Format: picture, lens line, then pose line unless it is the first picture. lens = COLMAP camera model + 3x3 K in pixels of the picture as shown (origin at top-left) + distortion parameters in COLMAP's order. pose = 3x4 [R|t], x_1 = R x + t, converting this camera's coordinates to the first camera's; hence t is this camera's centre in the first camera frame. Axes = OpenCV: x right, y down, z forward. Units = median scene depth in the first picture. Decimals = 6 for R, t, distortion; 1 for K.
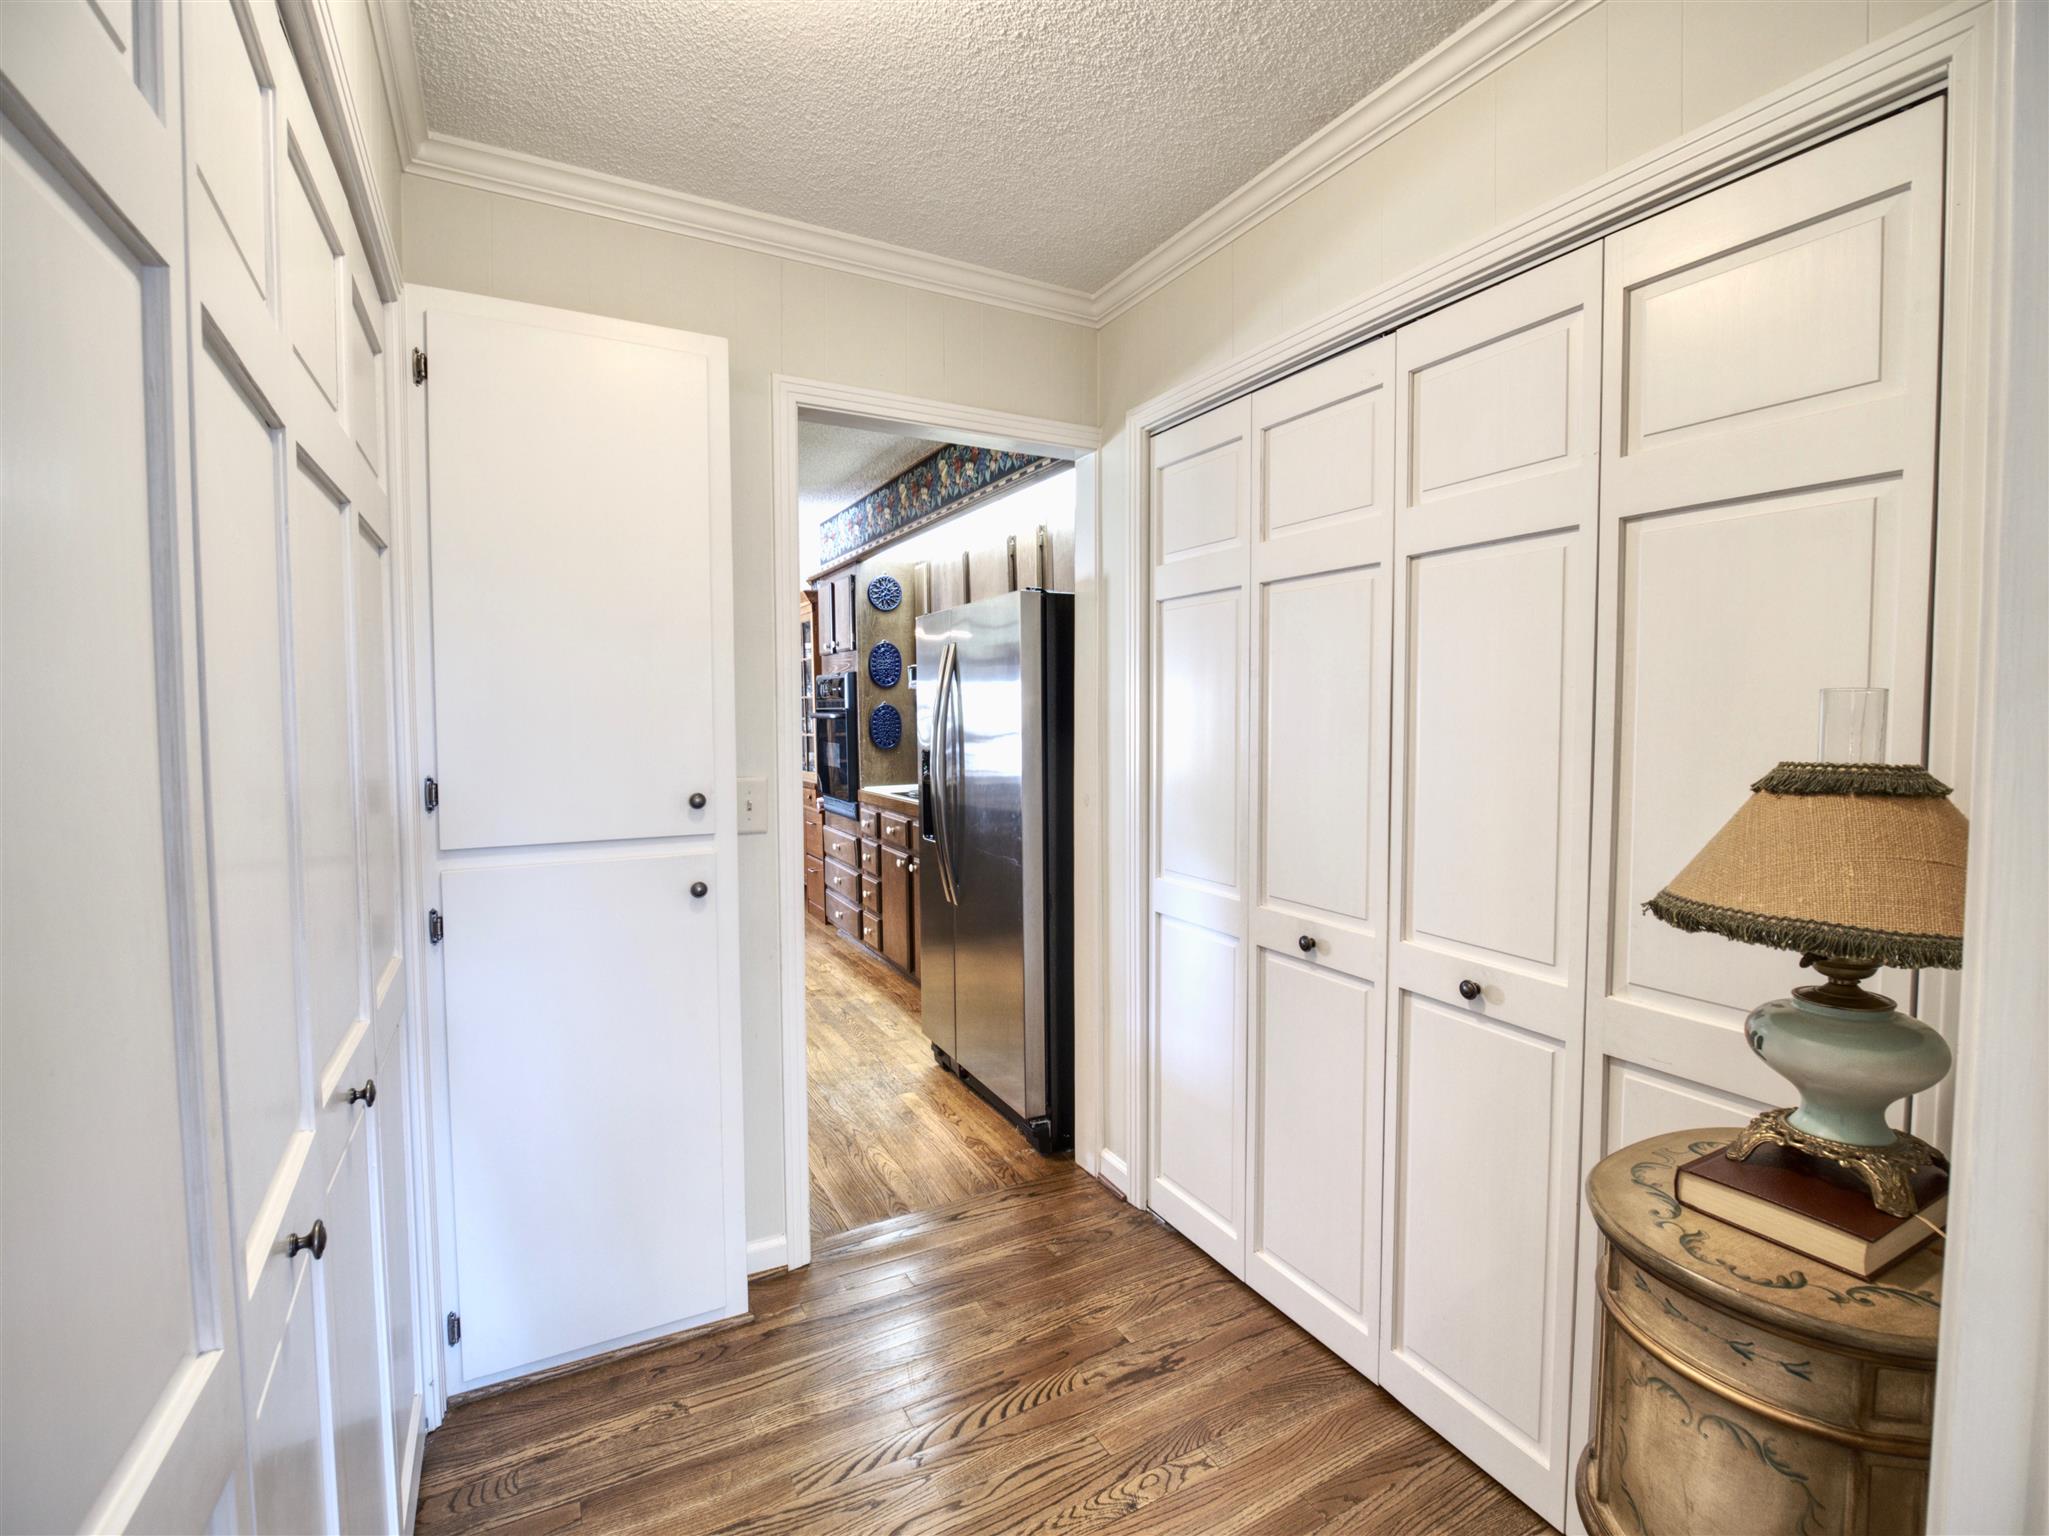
lens RADIAL K [[939.1, 0, 1023.4], [0, 939.1, 768.0], [0, 0, 1]] dist [-0.018000, -0.000800]
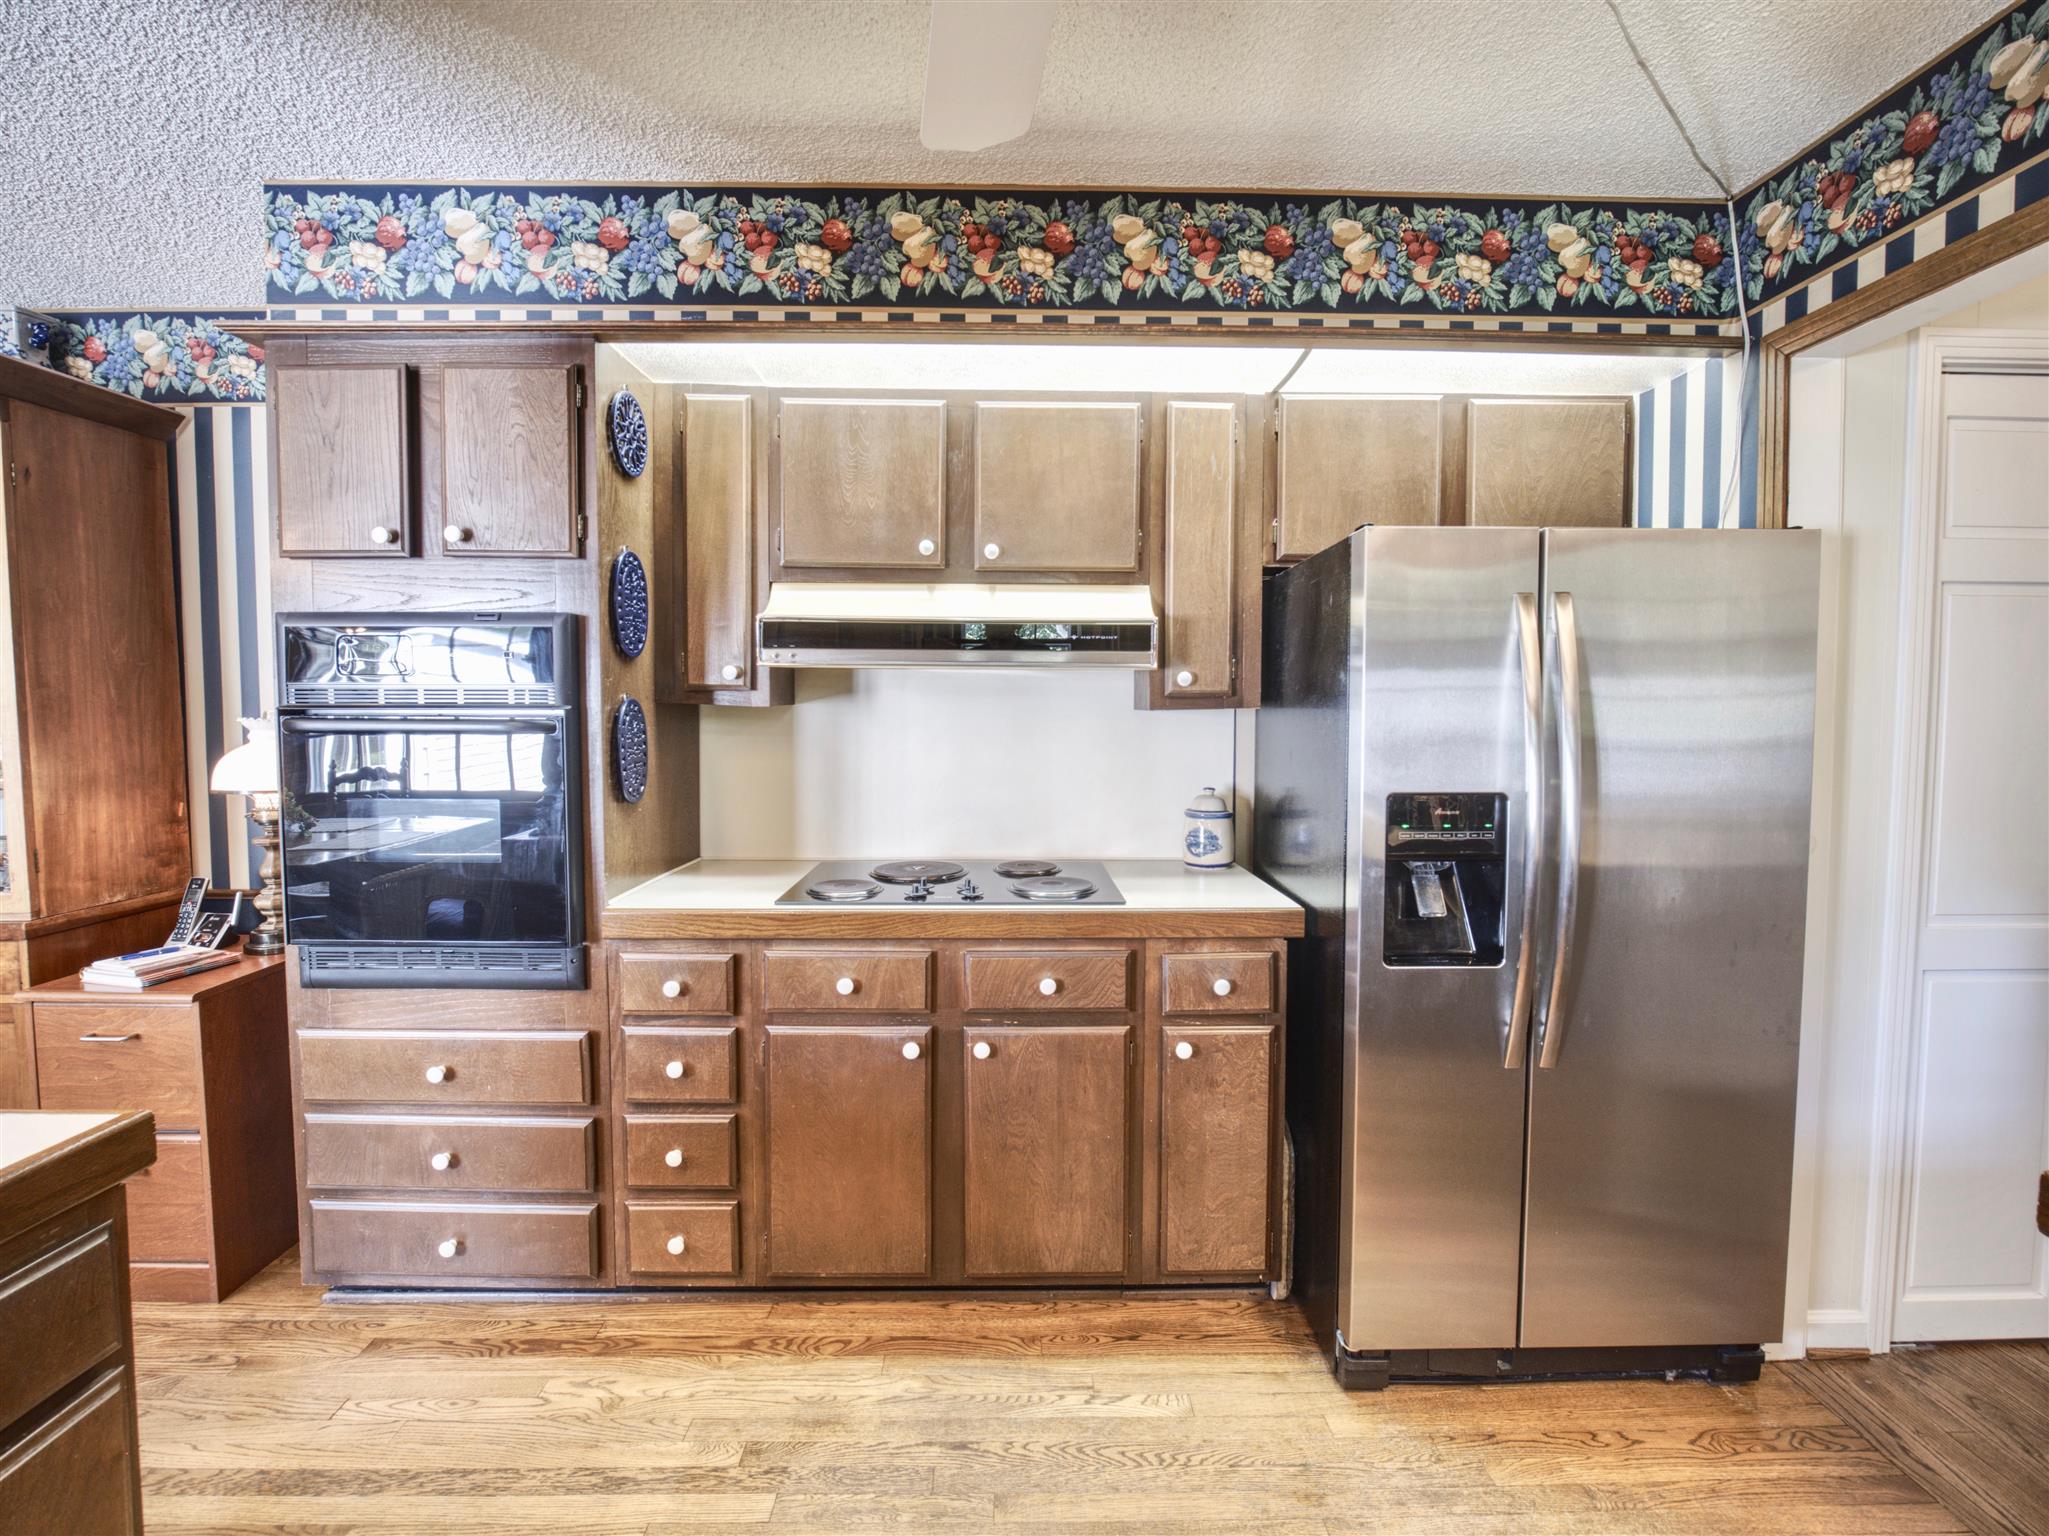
lens RADIAL K [[939.1, 0, 1024.9], [0, 939.1, 759.8], [0, 0, 1]] dist [-0.018000, -0.000800]
pose [[0.445591, -0.024147, 0.894911, -0.485294], [0.044185, 0.999011, 0.004956, -0.037502], [-0.894146, 0.037333, 0.446217, 0.706996]]
